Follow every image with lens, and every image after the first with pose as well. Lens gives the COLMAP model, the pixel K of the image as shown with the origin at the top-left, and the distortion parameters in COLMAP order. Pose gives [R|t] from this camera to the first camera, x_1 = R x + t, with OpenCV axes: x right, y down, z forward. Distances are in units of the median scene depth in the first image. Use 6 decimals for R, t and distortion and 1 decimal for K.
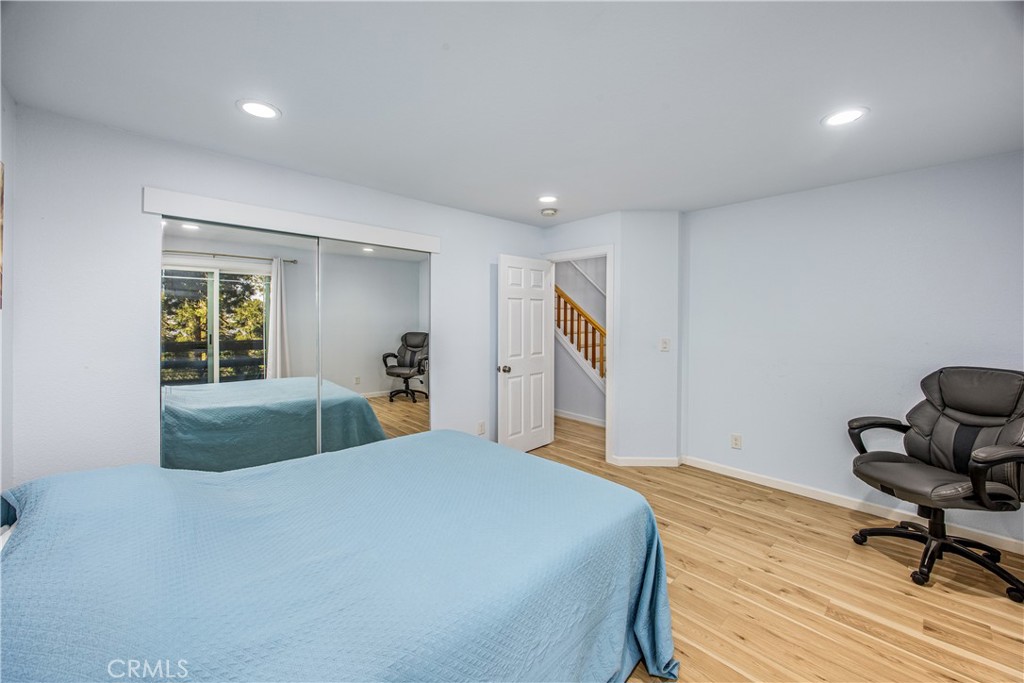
lens RADIAL K [[402.9, 0, 509.1], [0, 402.9, 330.8], [0, 0, 1]] dist [-0.001732, -0.000270]
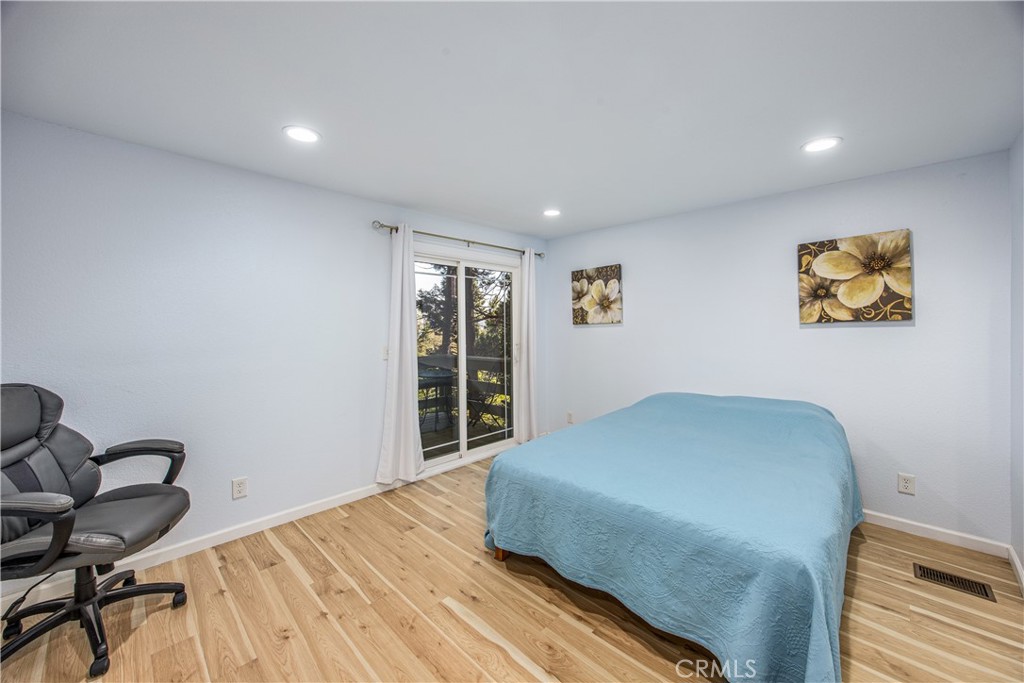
lens RADIAL K [[402.9, 0, 509.1], [0, 402.9, 330.8], [0, 0, 1]] dist [-0.001732, -0.000270]
pose [[-0.998054, 0.013068, -0.060968, 0.332030], [0.011735, 0.999685, 0.022173, -0.015409], [0.061238, 0.021415, -0.997893, 2.077080]]
